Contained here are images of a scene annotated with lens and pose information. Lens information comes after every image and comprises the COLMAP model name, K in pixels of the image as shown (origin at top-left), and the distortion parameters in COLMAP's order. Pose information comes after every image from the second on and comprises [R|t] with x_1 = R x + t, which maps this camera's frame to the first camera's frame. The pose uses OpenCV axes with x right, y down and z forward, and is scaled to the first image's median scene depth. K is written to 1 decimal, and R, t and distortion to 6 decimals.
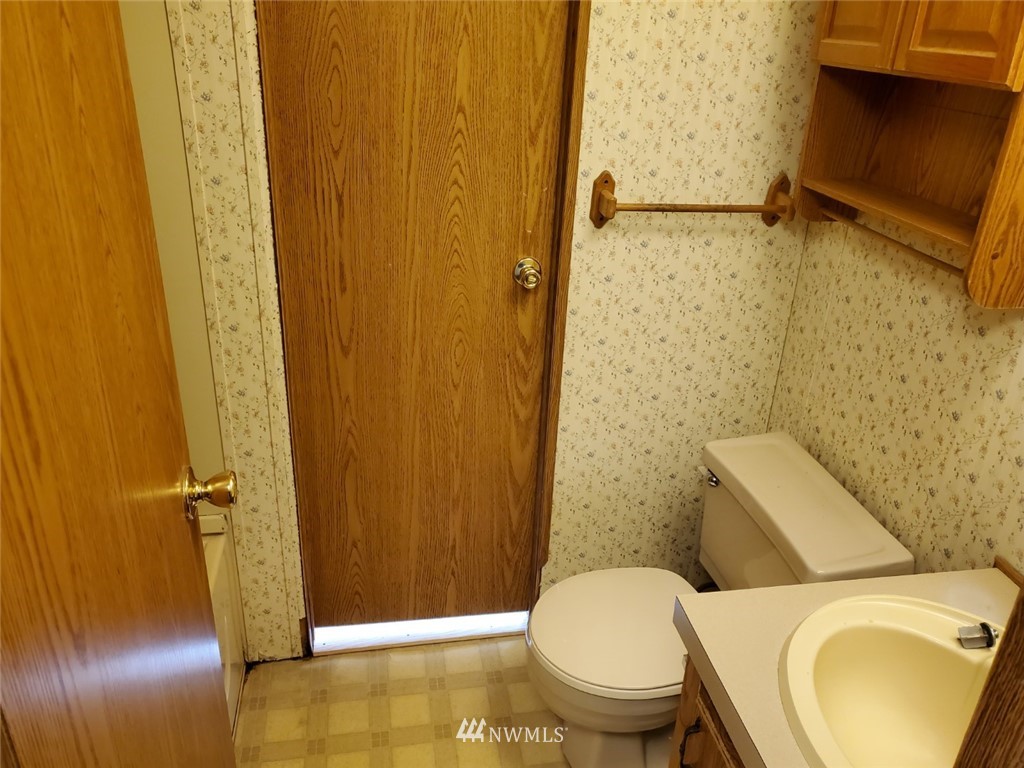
lens RADIAL K [[826.5, 0, 512.0], [0, 826.5, 384.0], [0, 0, 1]] dist [0.064664, -0.007058]
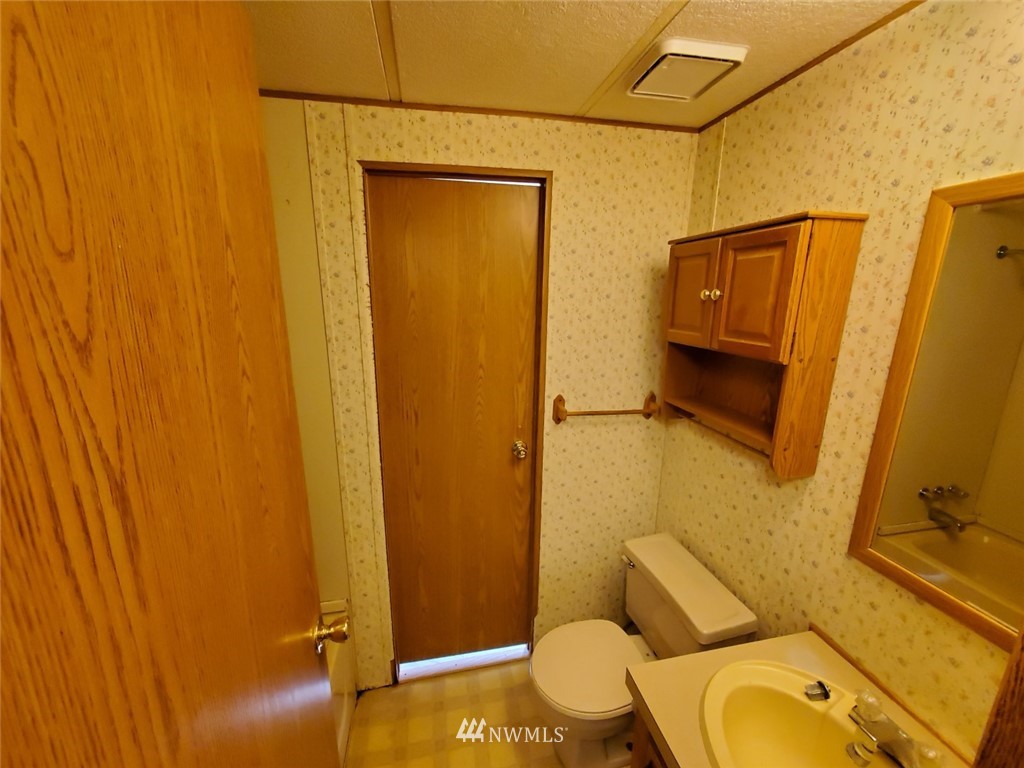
lens RADIAL K [[396.0, 0, 512.0], [0, 396.0, 384.0], [0, 0, 1]] dist [0.033559, -0.000010]
pose [[0.998493, -0.037302, 0.040242, -0.028577], [0.043866, 0.983226, -0.177039, -0.123732], [-0.032963, 0.178538, 0.983381, 0.117583]]
